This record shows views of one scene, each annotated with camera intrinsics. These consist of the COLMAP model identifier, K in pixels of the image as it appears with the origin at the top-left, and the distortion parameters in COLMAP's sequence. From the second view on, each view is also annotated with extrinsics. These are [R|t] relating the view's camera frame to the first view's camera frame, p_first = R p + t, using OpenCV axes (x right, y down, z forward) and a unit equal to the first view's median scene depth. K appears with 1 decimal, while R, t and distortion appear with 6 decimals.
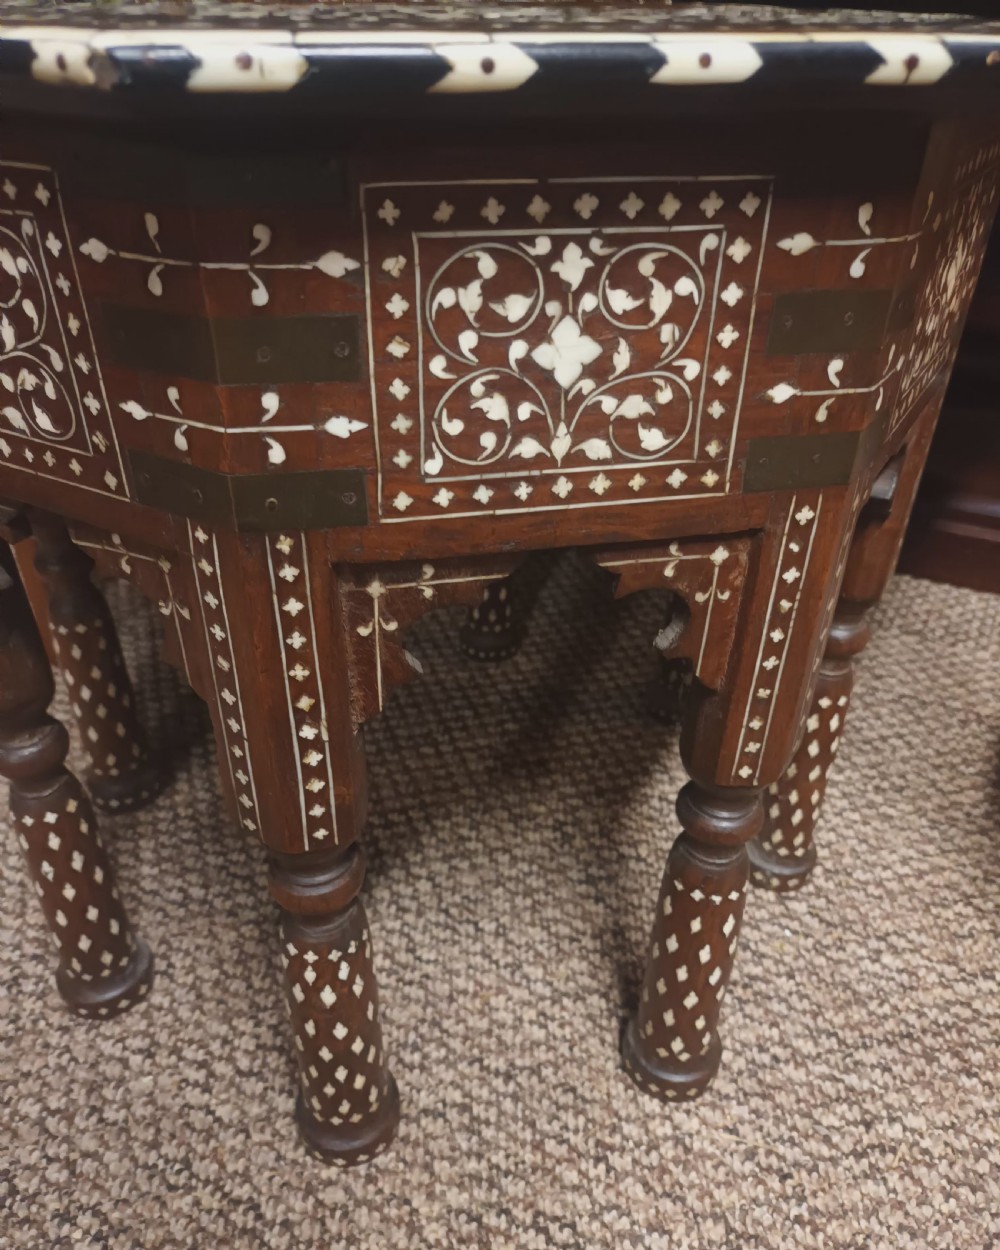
lens RADIAL K [[1016.8, 0, 507.4], [0, 1016.8, 666.2], [0, 0, 1]] dist [0.014559, -0.049704]
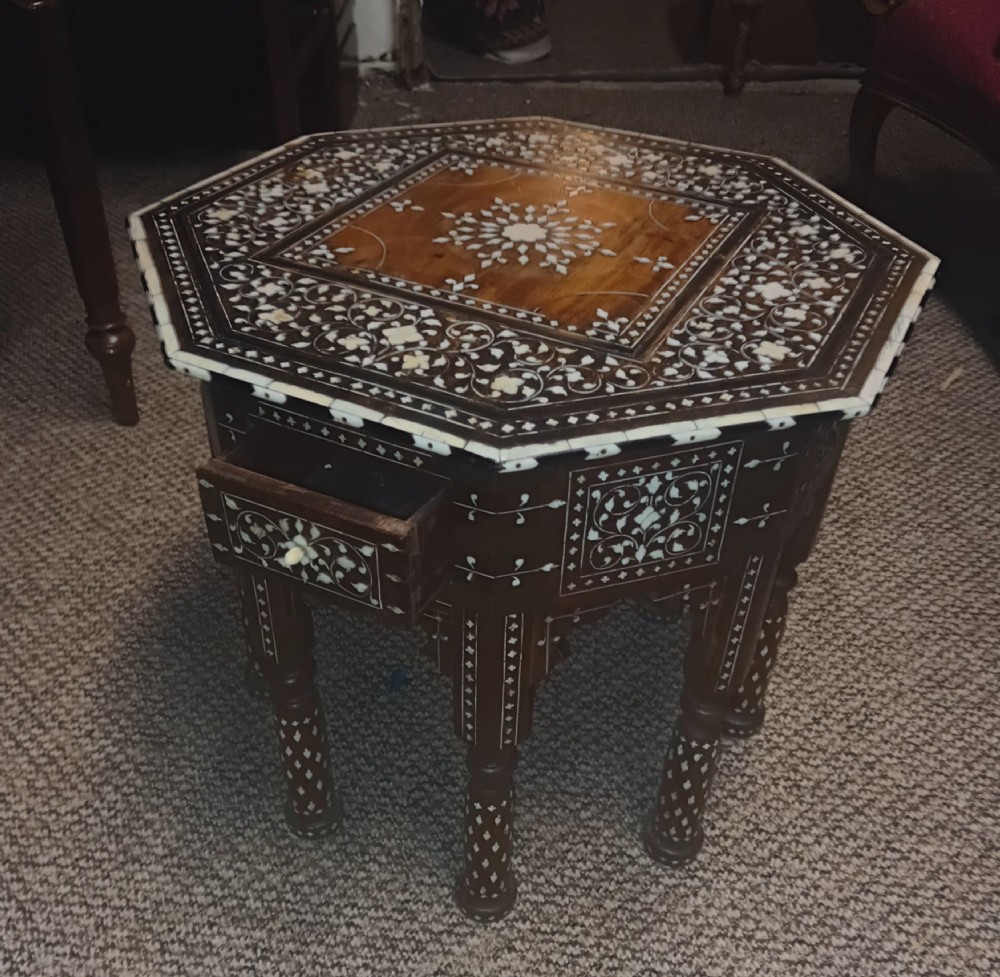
lens RADIAL K [[1097.2, 0, 475.4], [0, 1097.2, 615.0], [0, 0, 1]] dist [0.021967, -0.002953]
pose [[0.662141, -0.498199, 0.559792, -1.714530], [0.412840, 0.865938, 0.282338, -0.774954], [-0.625406, 0.044157, 0.779049, -0.375222]]
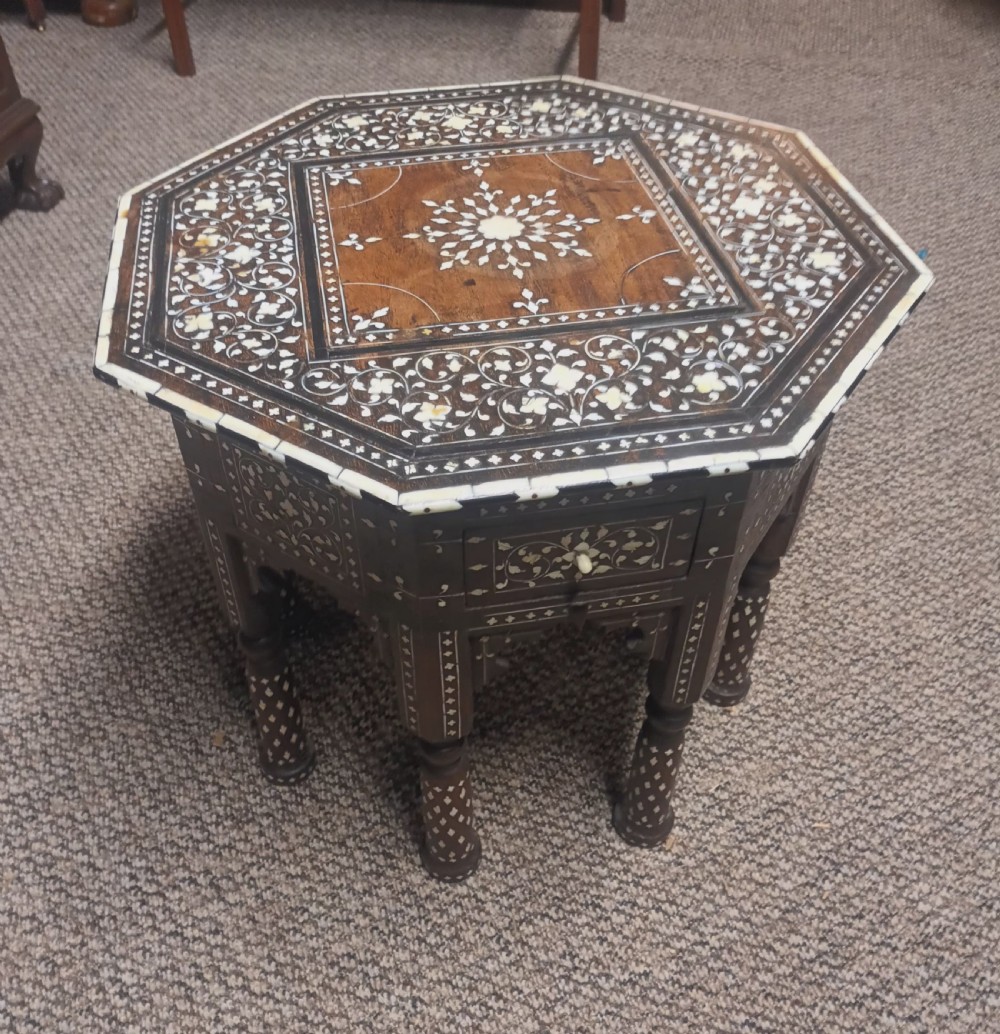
lens RADIAL K [[1047.4, 0, 496.4], [0, 1047.4, 523.5], [0, 0, 1]] dist [0.037771, -0.041075]
pose [[0.043947, -0.714982, 0.697760, -1.887533], [0.554892, 0.598262, 0.578080, -1.593089], [-0.830761, 0.361776, 0.423030, 0.549052]]
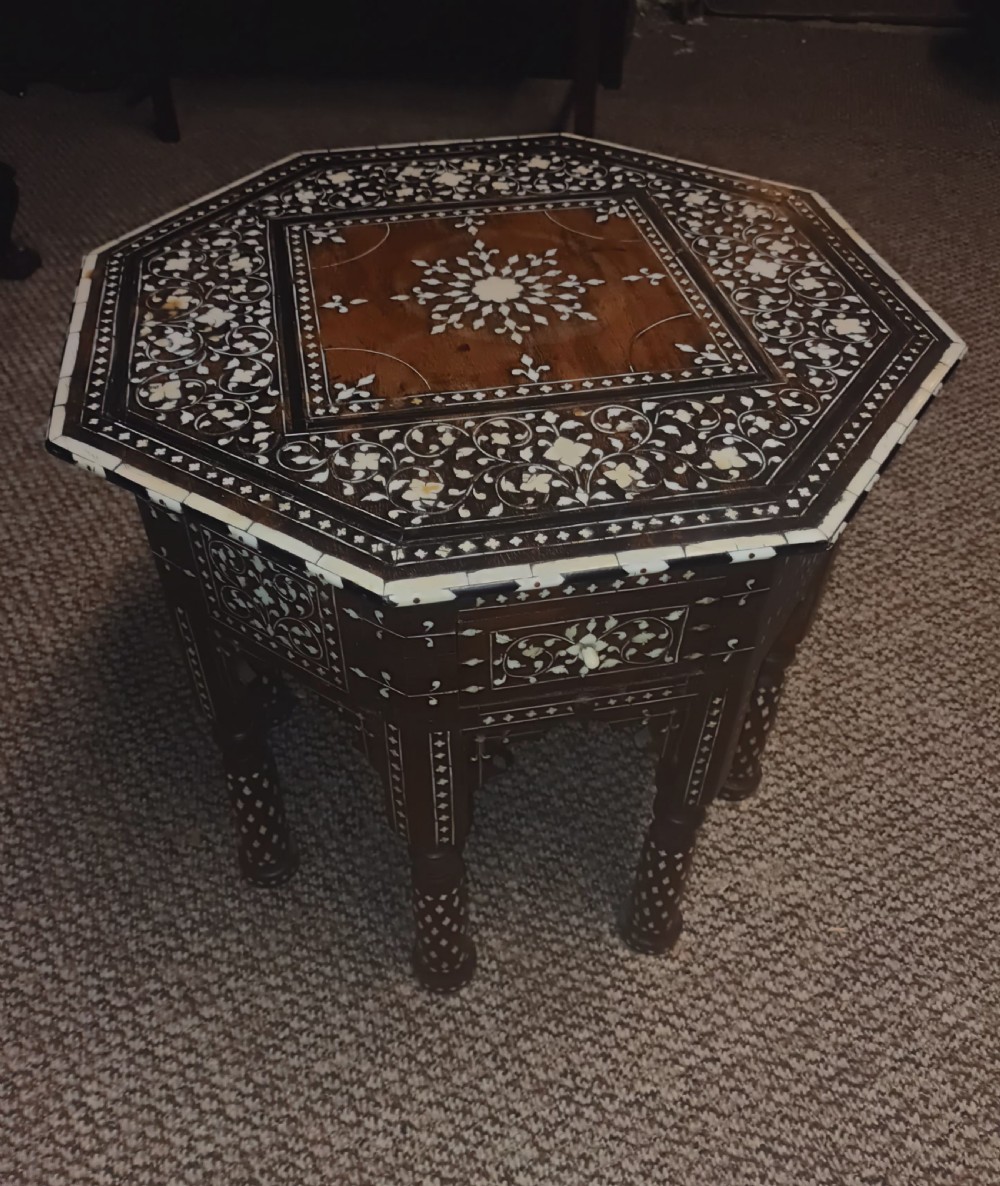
lens RADIAL K [[1046.9, 0, 500.0], [0, 1046.9, 593.0], [0, 0, 1]] dist [0.020091, -0.009874]
pose [[0.035514, -0.711614, 0.701672, -1.757862], [0.548258, 0.600899, 0.581665, -1.516611], [-0.835555, 0.364040, 0.411488, 0.617368]]
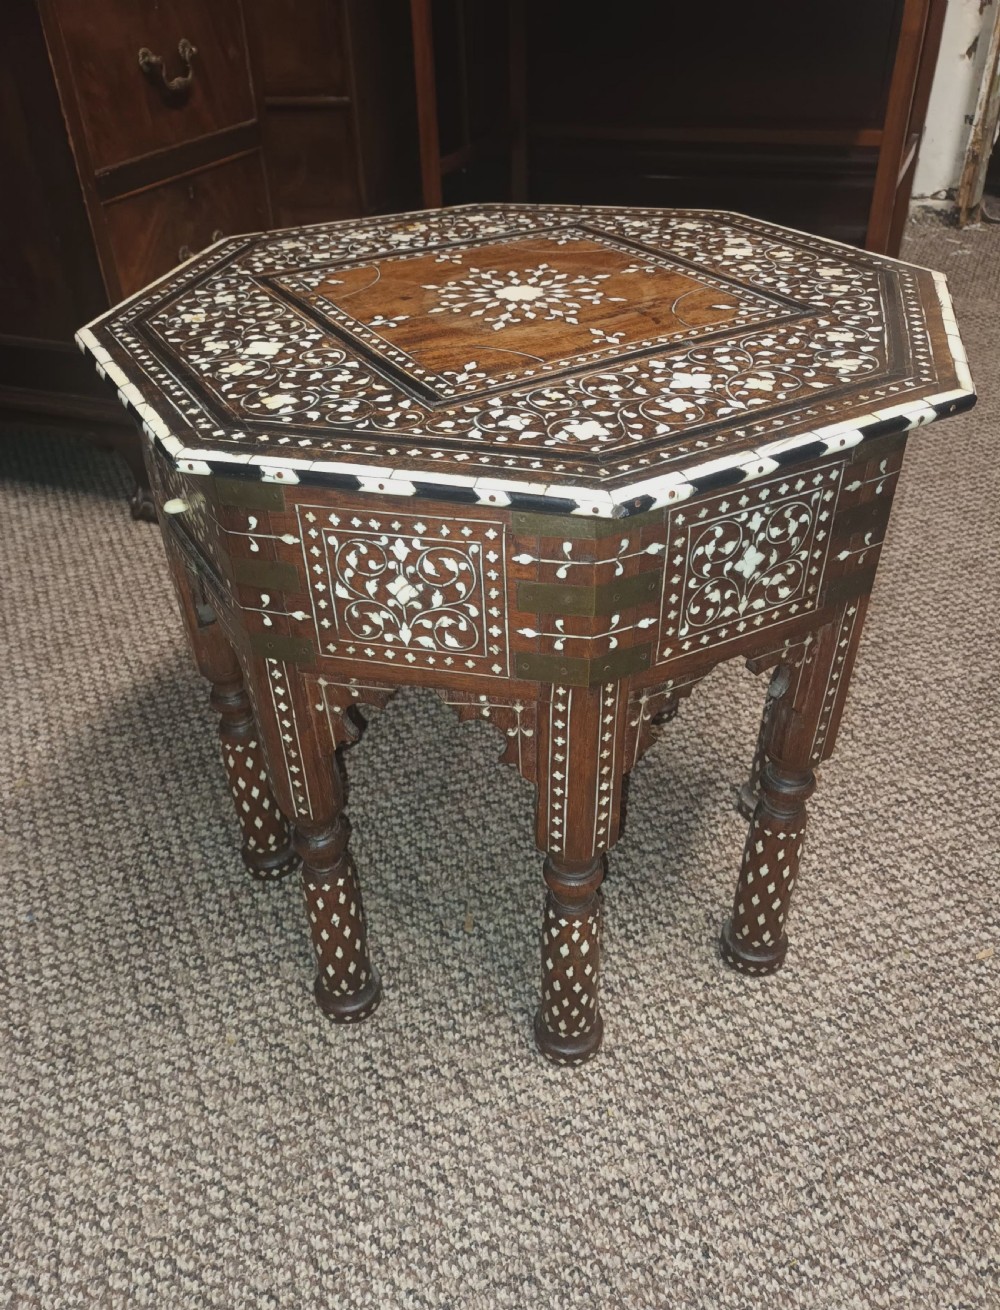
lens RADIAL K [[1082.8, 0, 470.6], [0, 1082.8, 722.6], [0, 0, 1]] dist [0.053564, -0.095494]
pose [[0.965490, -0.196464, 0.170971, -0.653809], [0.185154, 0.979455, 0.079918, -0.212115], [-0.183159, -0.045504, 0.982030, -0.694475]]
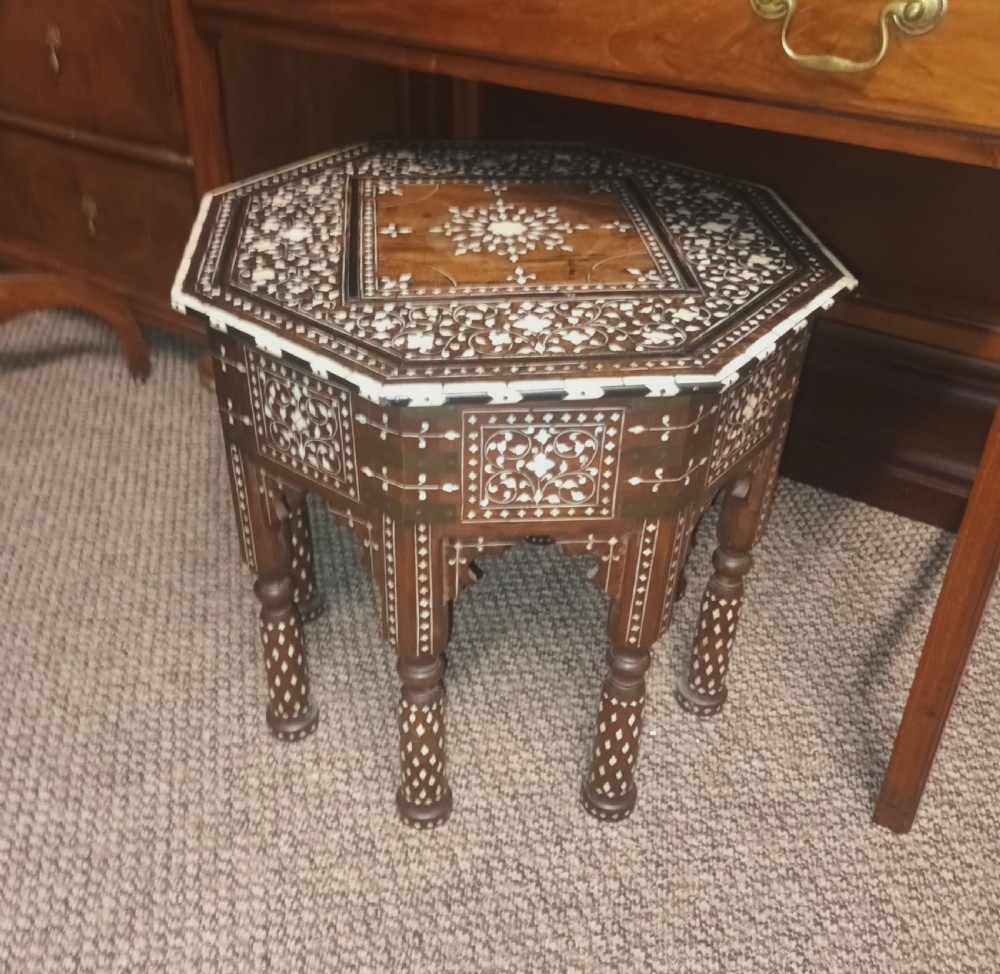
lens RADIAL K [[1076.5, 0, 471.8], [0, 1076.5, 505.9], [0, 0, 1]] dist [0.120883, -0.421244]
pose [[0.988389, 0.083453, -0.126976, 0.182254], [-0.081716, 0.996478, 0.018840, -0.189855], [0.128101, -0.008245, 0.991727, -1.264538]]
